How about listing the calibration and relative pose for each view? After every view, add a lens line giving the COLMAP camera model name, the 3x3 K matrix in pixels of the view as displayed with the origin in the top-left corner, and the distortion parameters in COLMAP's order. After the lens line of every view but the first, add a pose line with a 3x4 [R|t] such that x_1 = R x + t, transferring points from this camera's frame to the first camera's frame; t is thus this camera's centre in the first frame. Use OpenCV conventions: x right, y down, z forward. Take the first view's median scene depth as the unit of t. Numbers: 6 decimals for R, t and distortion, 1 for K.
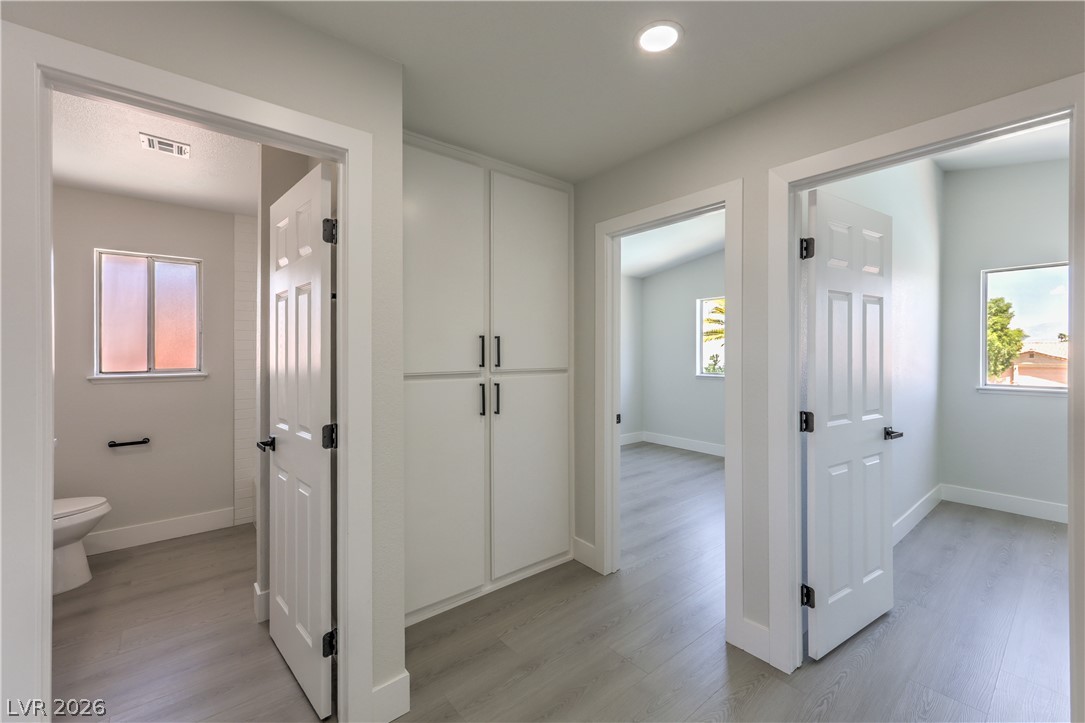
lens RADIAL K [[445.1, 0, 540.3], [0, 445.1, 356.4], [0, 0, 1]] dist [0.011013, 0.000409]
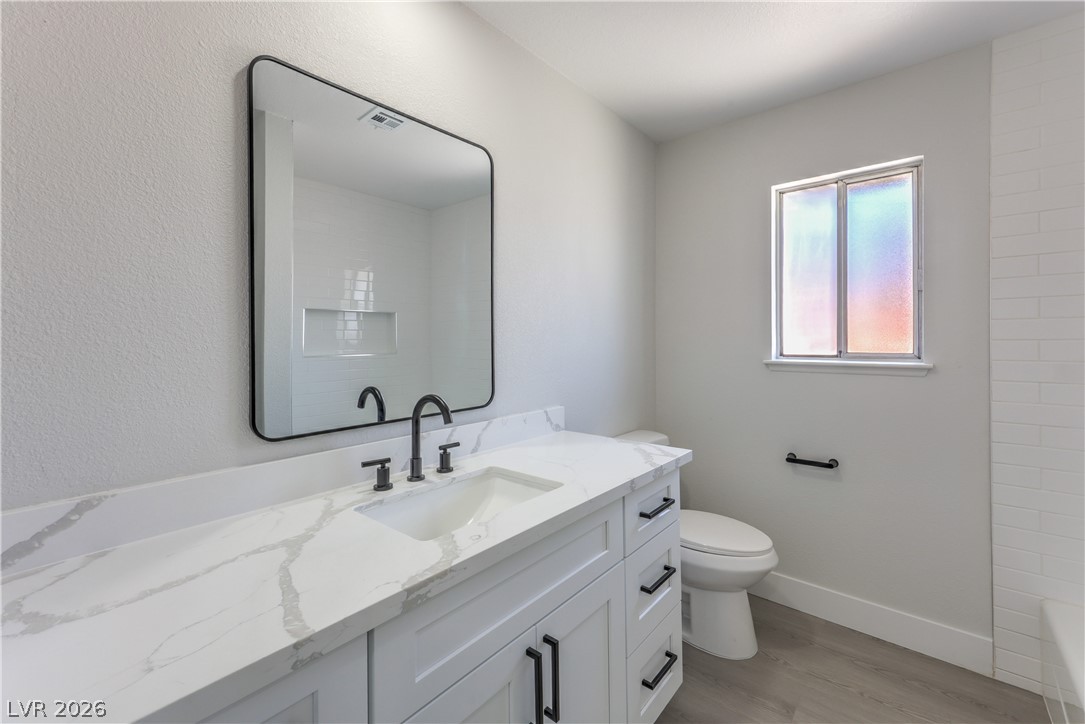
lens RADIAL K [[445.1, 0, 556.6], [0, 445.1, 337.0], [0, 0, 1]] dist [0.011013, 0.000409]
pose [[0.201454, -0.009568, -0.979451, -0.315596], [-0.007904, 0.999904, -0.011394, 0.015796], [0.979466, 0.010037, 0.201359, 0.464251]]
